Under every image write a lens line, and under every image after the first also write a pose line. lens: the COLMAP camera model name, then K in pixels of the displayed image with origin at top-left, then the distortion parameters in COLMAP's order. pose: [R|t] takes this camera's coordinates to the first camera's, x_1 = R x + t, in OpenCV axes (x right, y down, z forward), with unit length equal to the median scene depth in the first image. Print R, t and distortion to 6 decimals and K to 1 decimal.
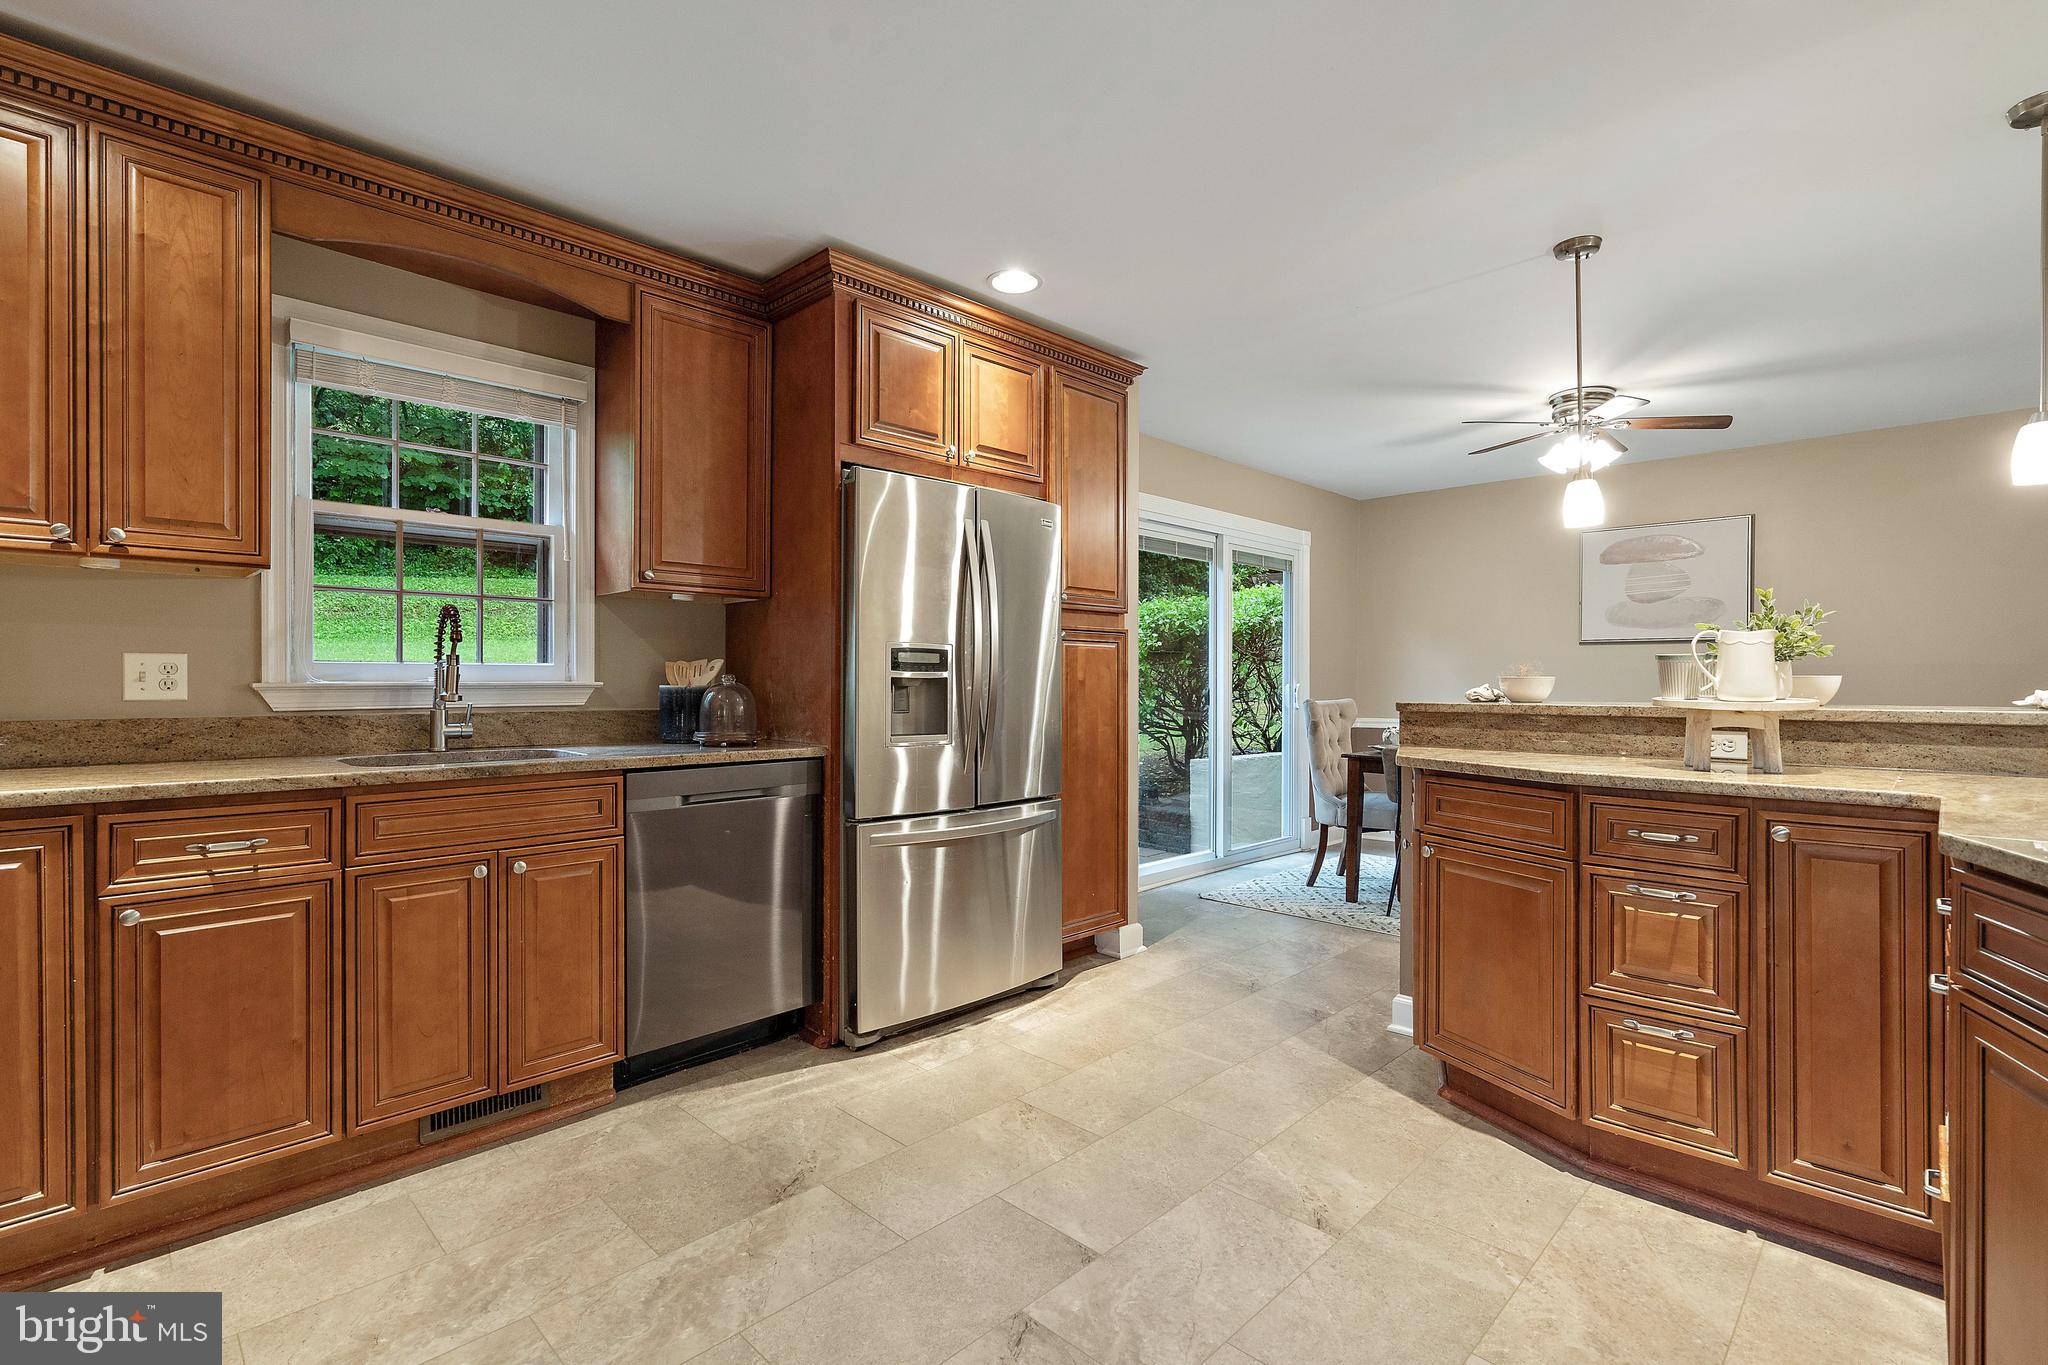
lens RADIAL K [[942.8, 0, 1024.0], [0, 942.8, 682.5], [0, 0, 1]] dist [0.000264, 0.000224]
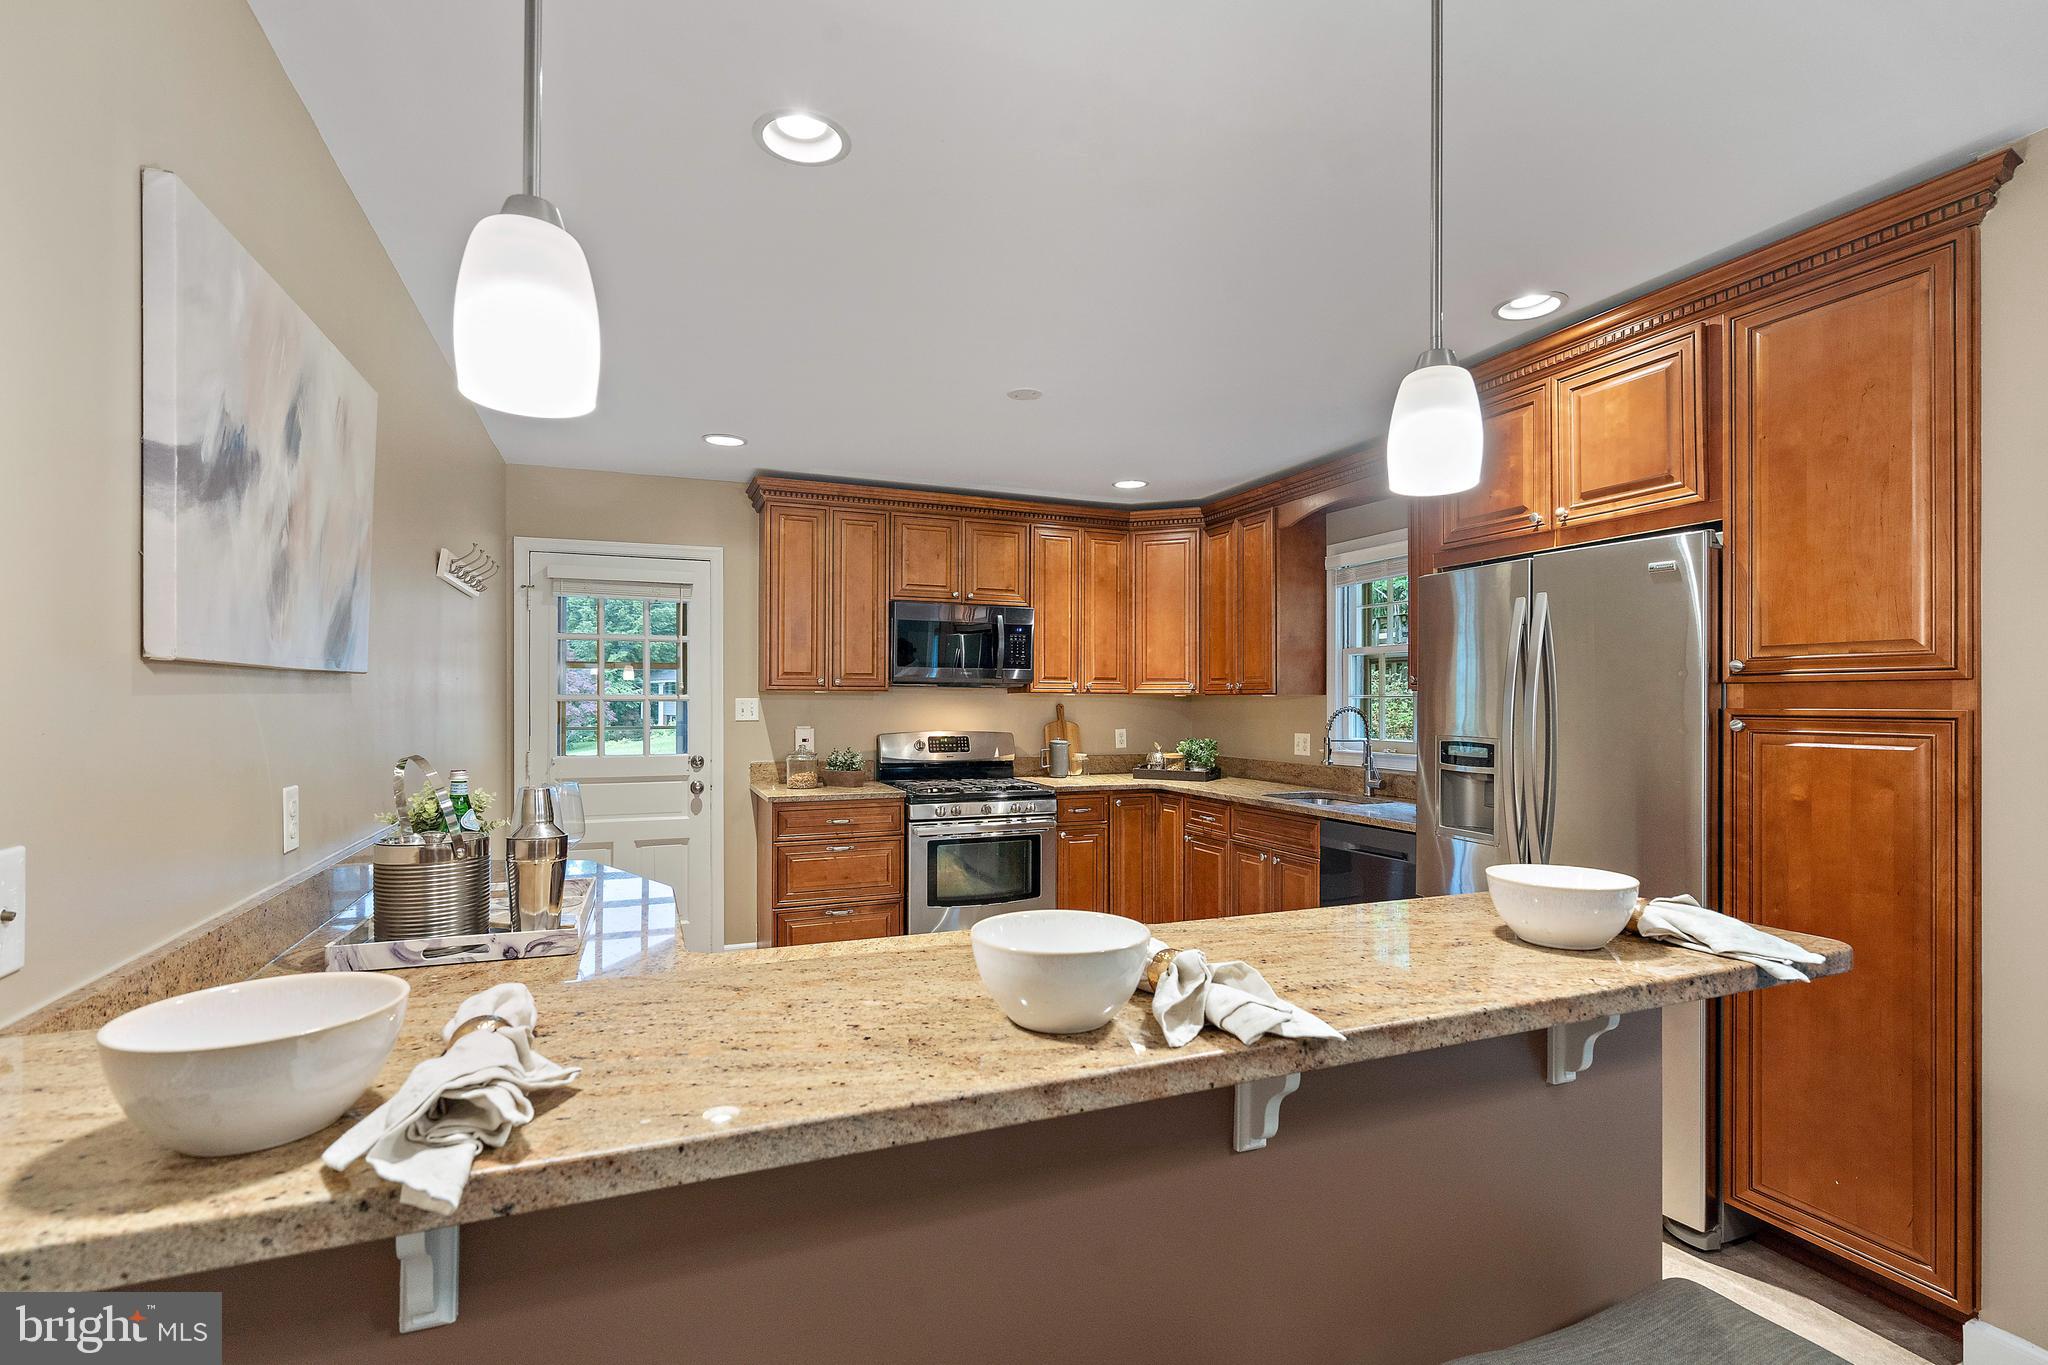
lens RADIAL K [[927.7, 0, 1023.2], [0, 927.7, 701.4], [0, 0, 1]] dist [-0.001883, 0.000050]
pose [[-0.385244, -0.002008, -0.922812, 1.150861], [-0.004612, 0.999989, -0.000251, -0.091614], [0.922803, 0.004160, -0.385250, 1.132885]]
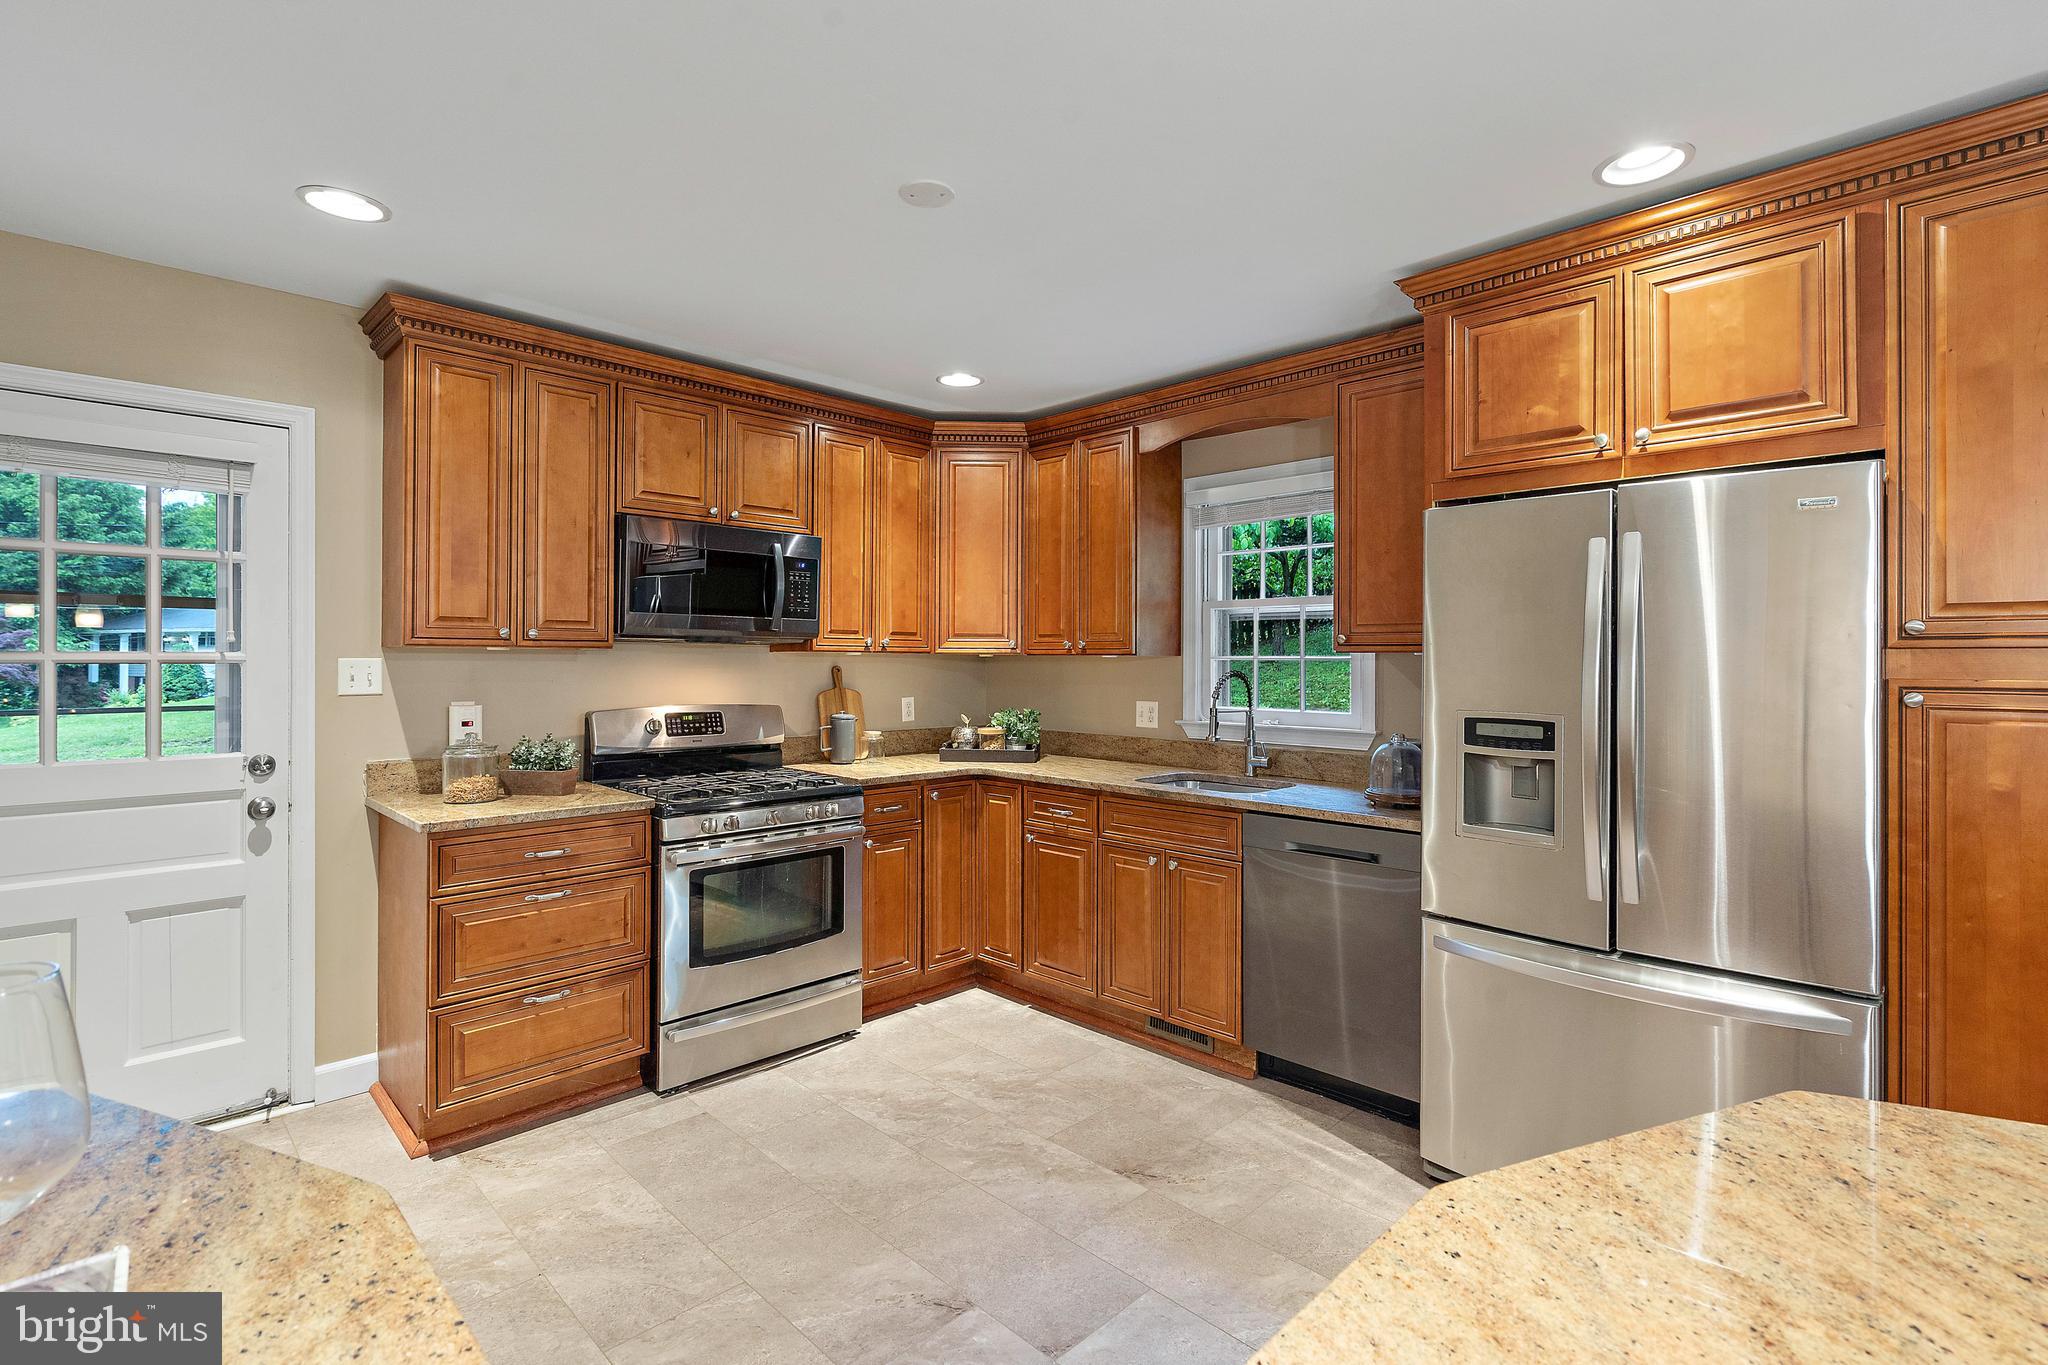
lens RADIAL K [[953.0, 0, 1030.2], [0, 953.0, 656.3], [0, 0, 1]] dist [0.000294, 0.000425]
pose [[-0.001823, -0.004708, -0.999987, 0.814678], [-0.006468, 0.999968, -0.004696, -0.098142], [0.999977, 0.006460, -0.001853, 0.724827]]
